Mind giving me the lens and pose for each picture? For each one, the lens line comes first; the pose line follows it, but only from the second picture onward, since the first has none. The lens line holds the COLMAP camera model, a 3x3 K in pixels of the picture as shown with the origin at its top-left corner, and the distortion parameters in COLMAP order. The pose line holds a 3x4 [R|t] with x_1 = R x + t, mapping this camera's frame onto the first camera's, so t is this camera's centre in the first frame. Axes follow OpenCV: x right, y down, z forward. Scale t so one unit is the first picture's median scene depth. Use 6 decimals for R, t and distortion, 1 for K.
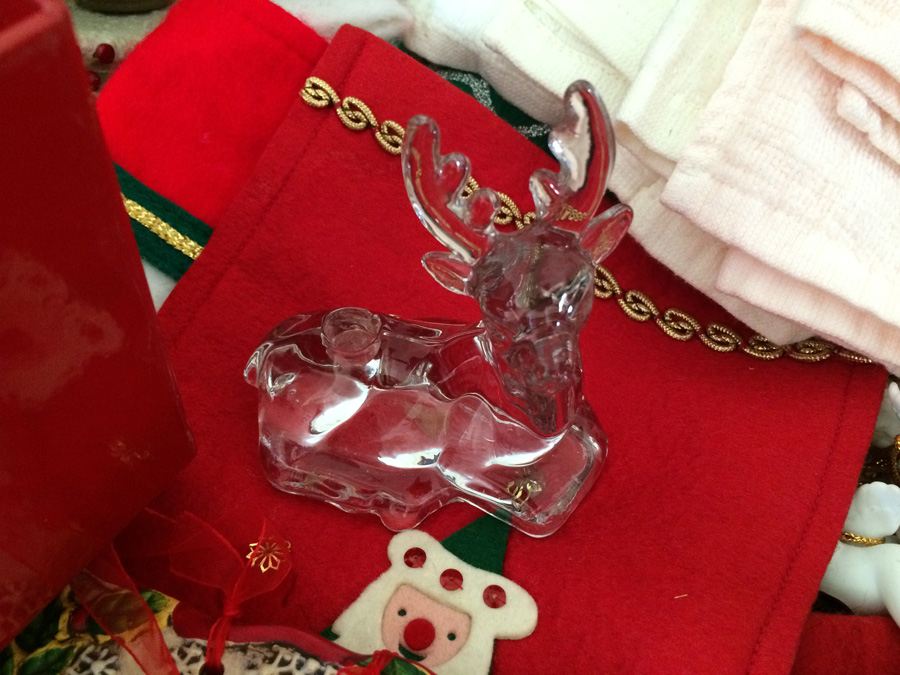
lens RADIAL K [[774.9, 0, 450.0], [0, 774.9, 337.5], [0, 0, 1]] dist [0.076280, -0.115021]
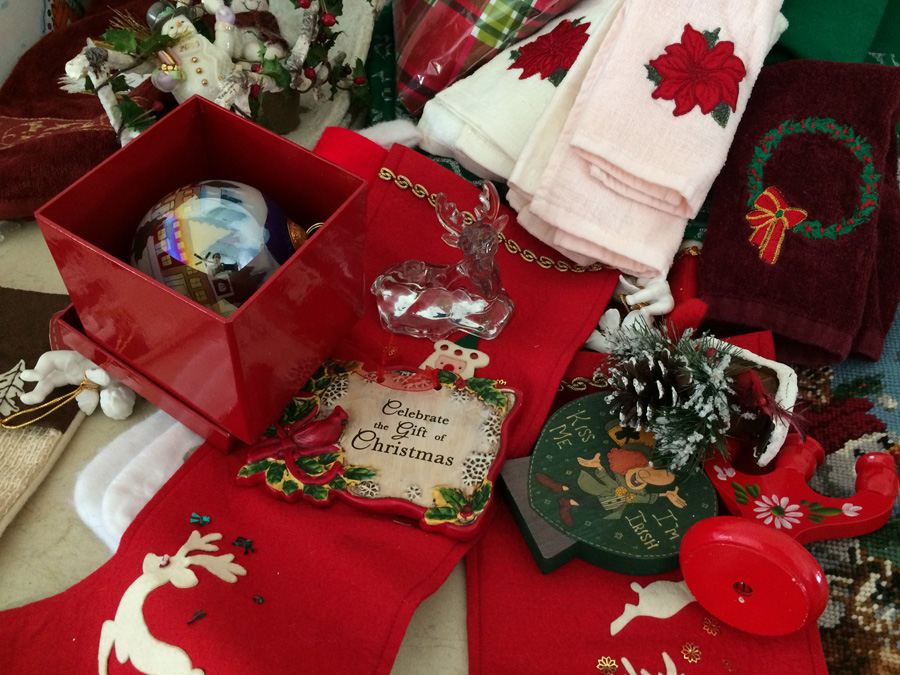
lens RADIAL K [[774.9, 0, 450.0], [0, 774.9, 337.5], [0, 0, 1]] dist [0.076280, -0.115021]
pose [[0.997345, -0.069252, 0.022539, -0.078834], [0.069577, 0.997479, -0.013951, 0.268249], [-0.021516, 0.015483, 0.999649, -1.613162]]
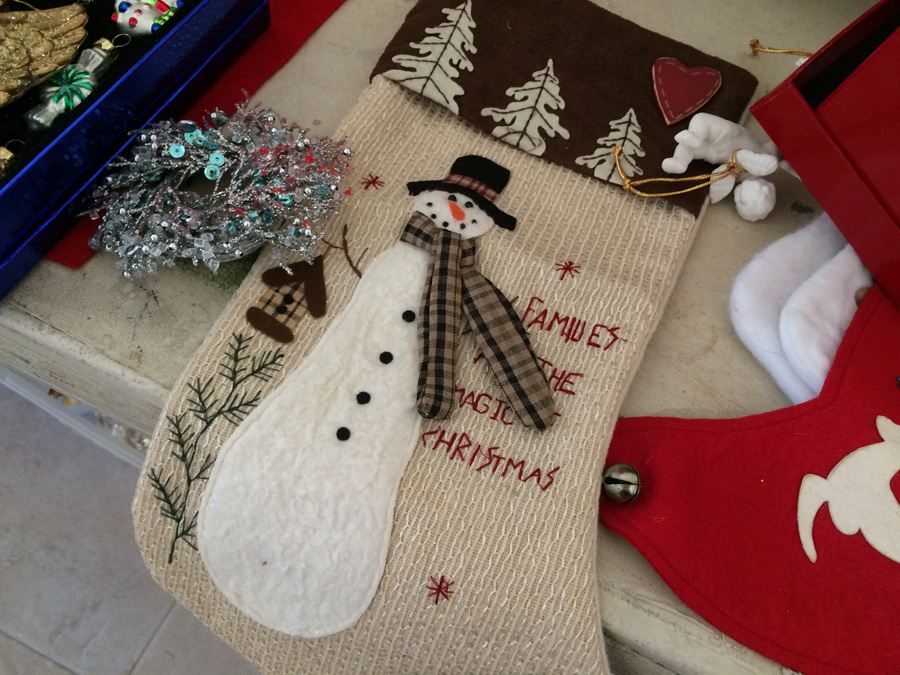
lens RADIAL K [[774.9, 0, 450.0], [0, 774.9, 337.5], [0, 0, 1]] dist [0.076280, -0.115021]
pose [[0.970896, 0.236600, -0.037181, -1.674276], [-0.221424, 0.945893, 0.237187, 0.398019], [0.091287, -0.222051, 0.970752, -1.219431]]
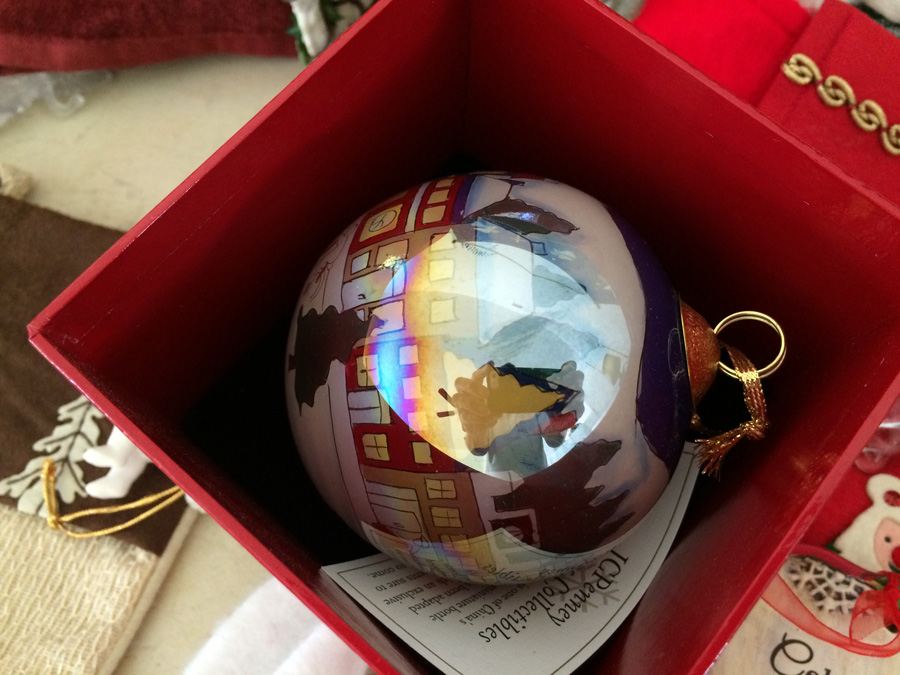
lens RADIAL K [[807.8, 0, 450.4], [0, 807.8, 327.8], [0, 0, 1]] dist [-0.008491, -0.006819]
pose [[0.986173, 0.076408, -0.147056, -0.563318], [-0.032578, 0.959435, 0.280041, -0.324729], [0.162488, -0.271378, 0.948658, -0.305007]]
